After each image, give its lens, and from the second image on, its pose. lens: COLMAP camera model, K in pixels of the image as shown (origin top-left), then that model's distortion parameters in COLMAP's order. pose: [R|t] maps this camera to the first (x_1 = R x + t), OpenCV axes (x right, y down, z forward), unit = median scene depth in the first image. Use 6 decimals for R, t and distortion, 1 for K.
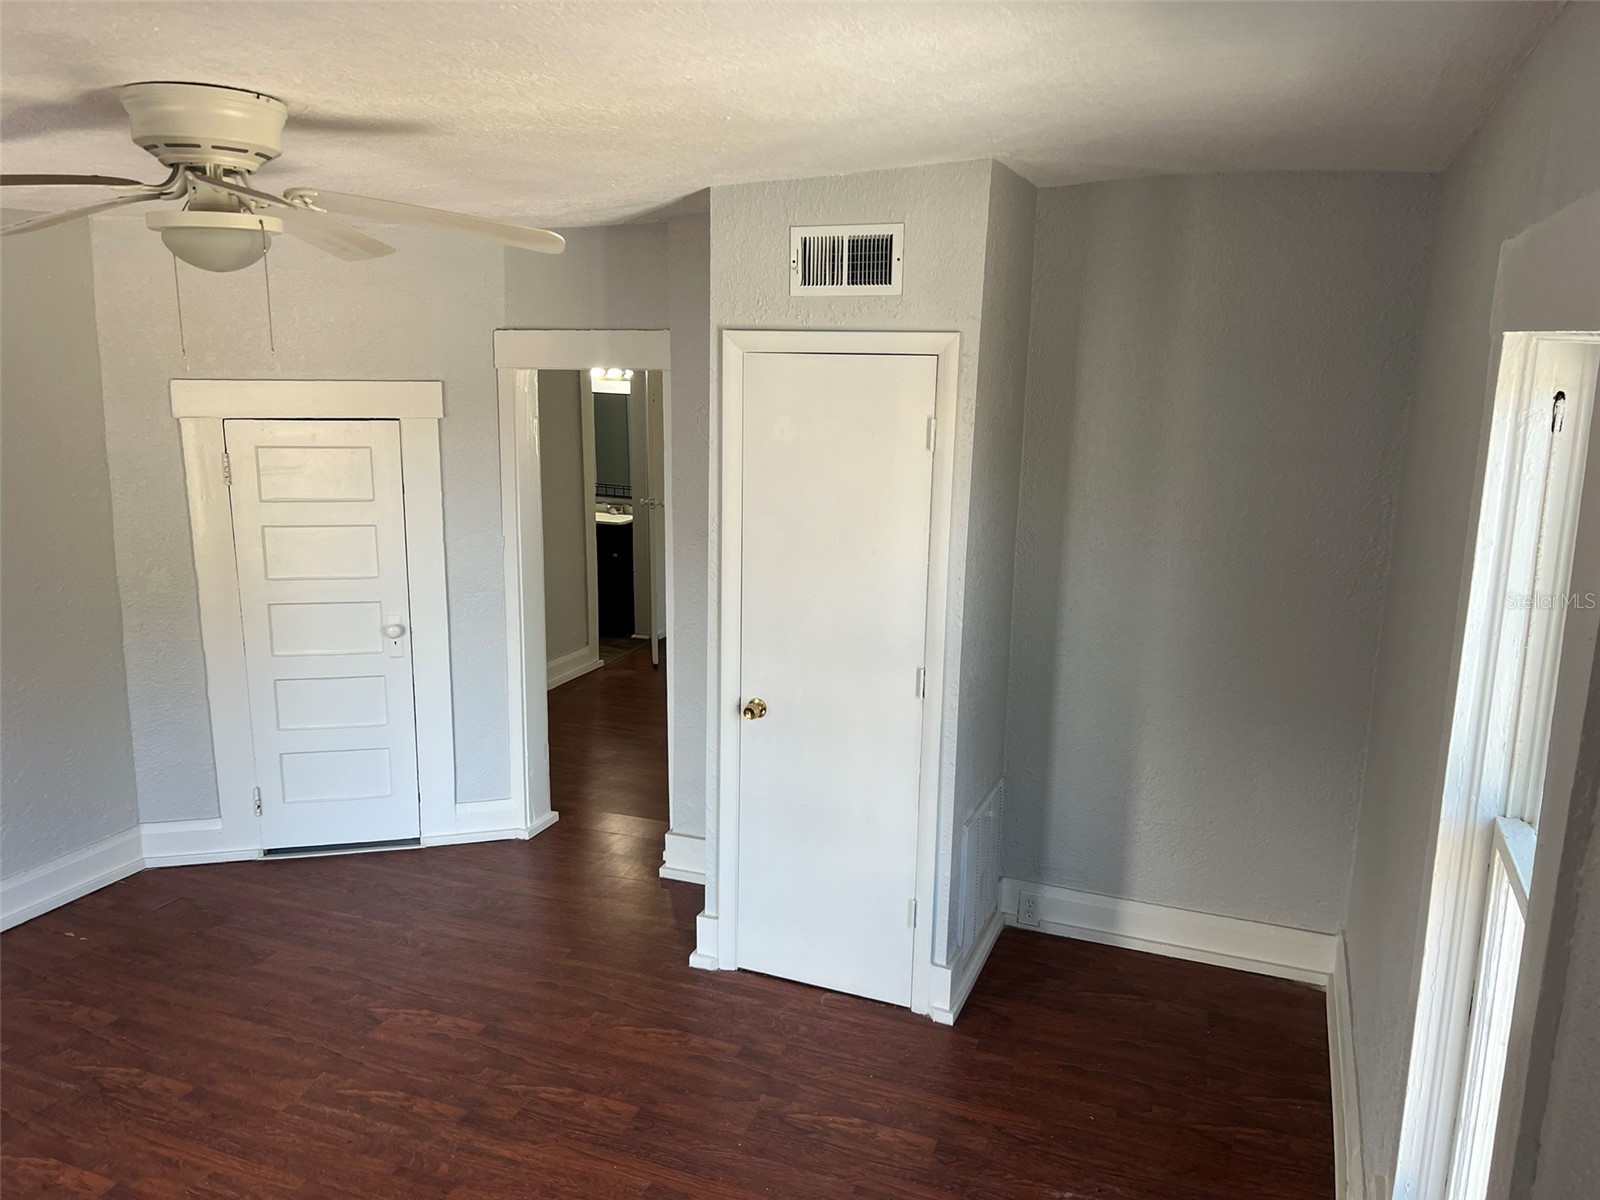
lens RADIAL K [[1206.1, 0, 785.2], [0, 1206.1, 591.3], [0, 0, 1]] dist [0.054167, -0.057146]
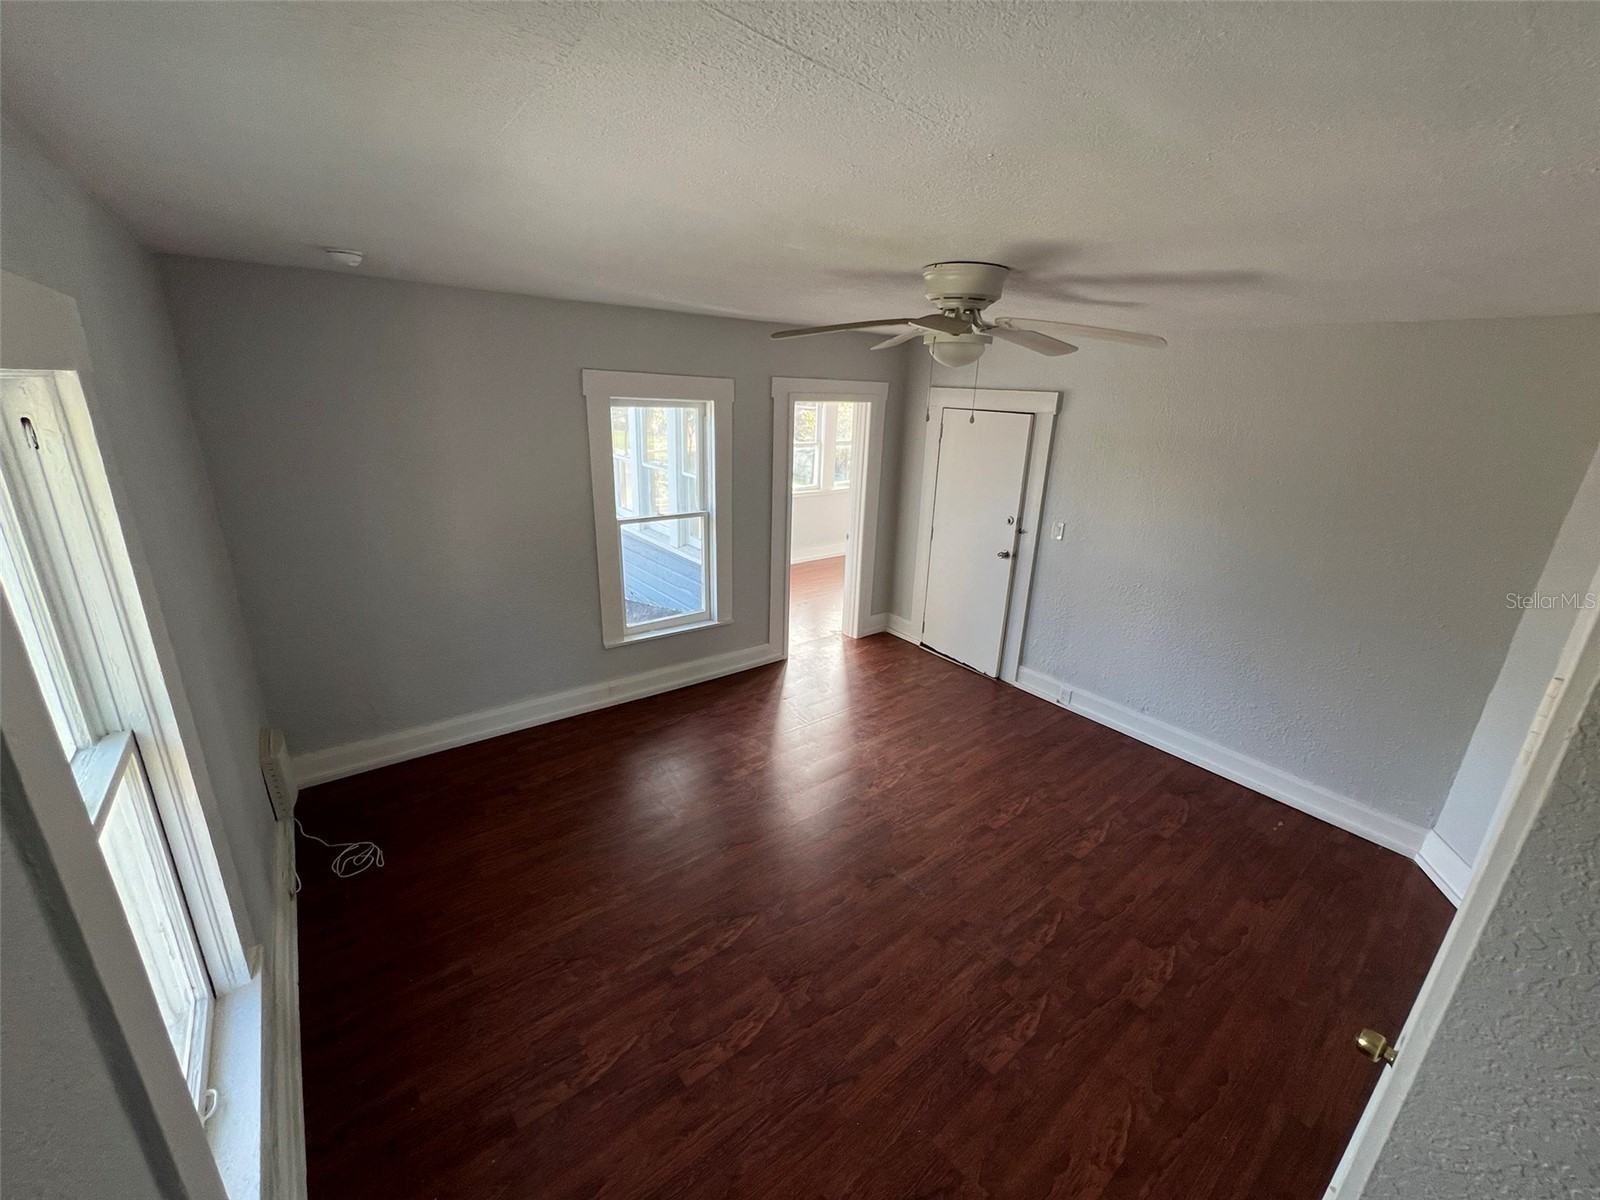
lens RADIAL K [[645.9, 0, 802.8], [0, 645.9, 593.5], [0, 0, 1]] dist [-0.000896, 0.000171]
pose [[-0.486964, 0.240216, -0.839739, 0.299992], [-0.214326, 0.899176, 0.381506, -0.151426], [0.846717, 0.365758, -0.386382, 0.716053]]
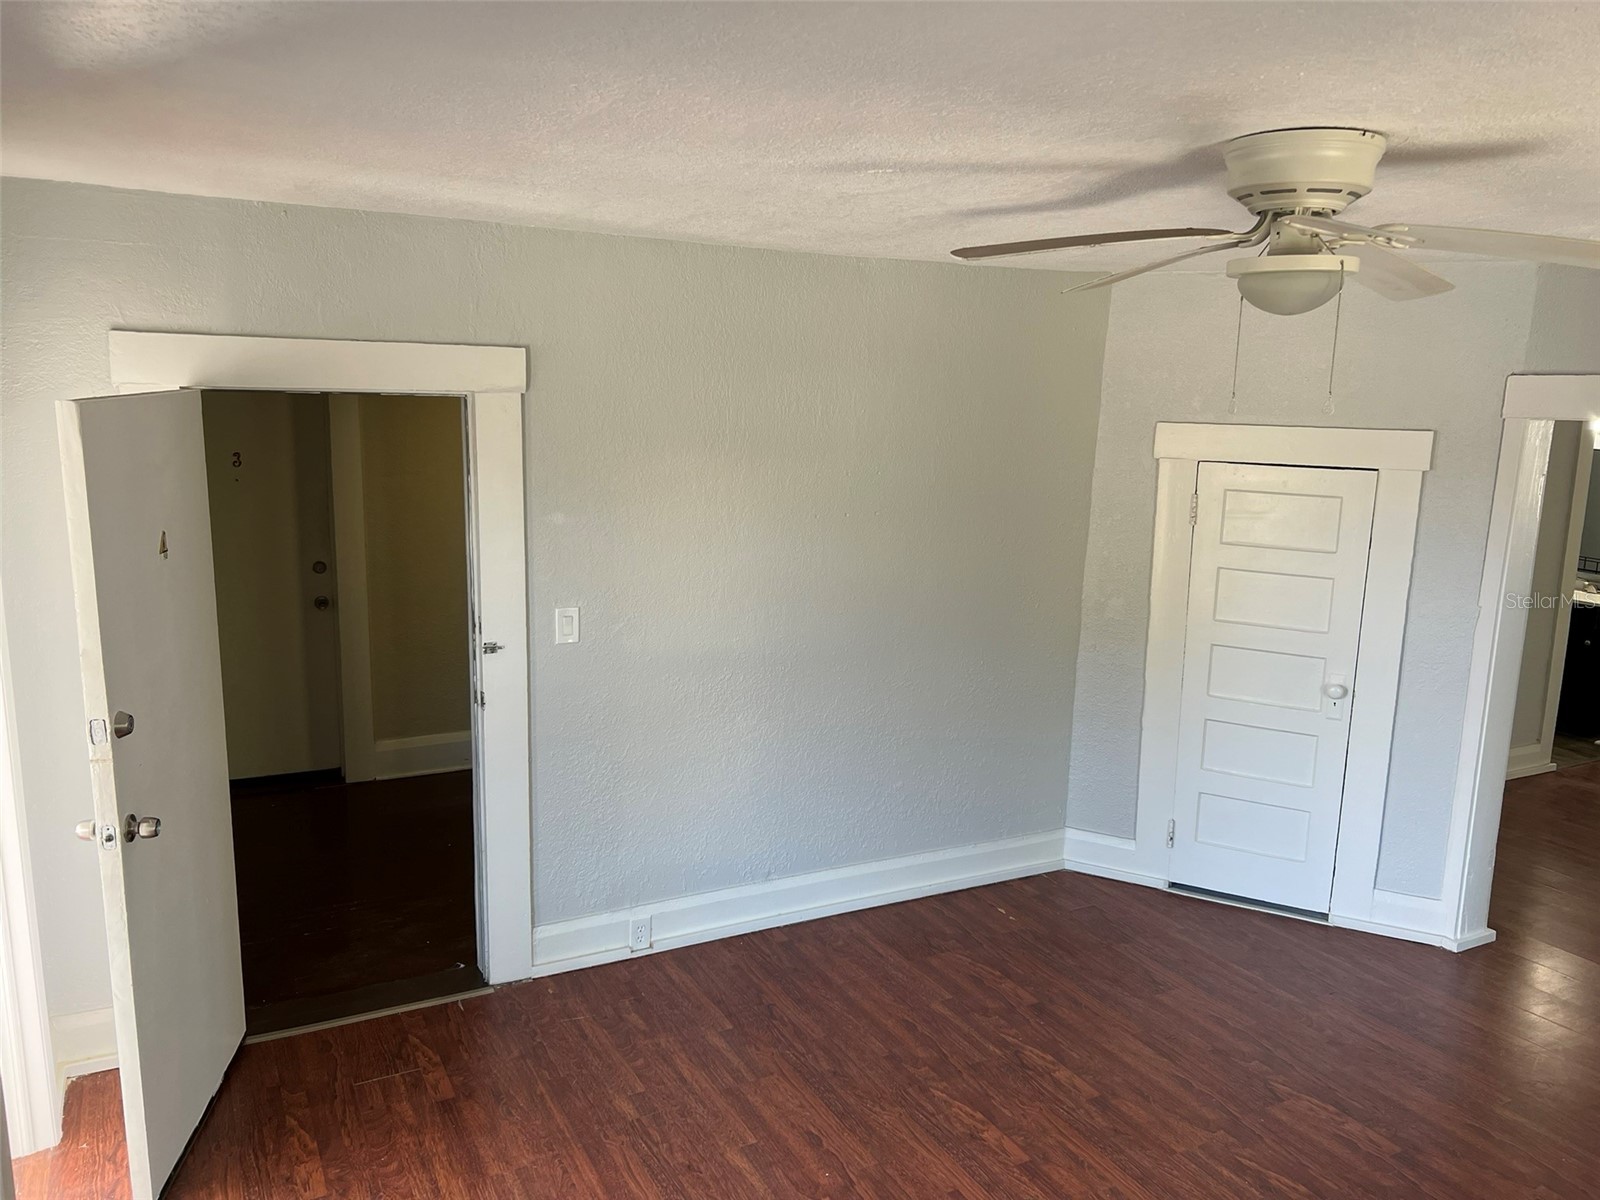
lens RADIAL K [[1206.1, 0, 808.9], [0, 1206.1, 584.9], [0, 0, 1]] dist [0.054167, -0.057146]
pose [[0.768180, 0.112782, -0.630222, -0.055167], [-0.140303, 0.990089, 0.006166, 0.002700], [0.624671, 0.083685, 0.776391, 0.000645]]
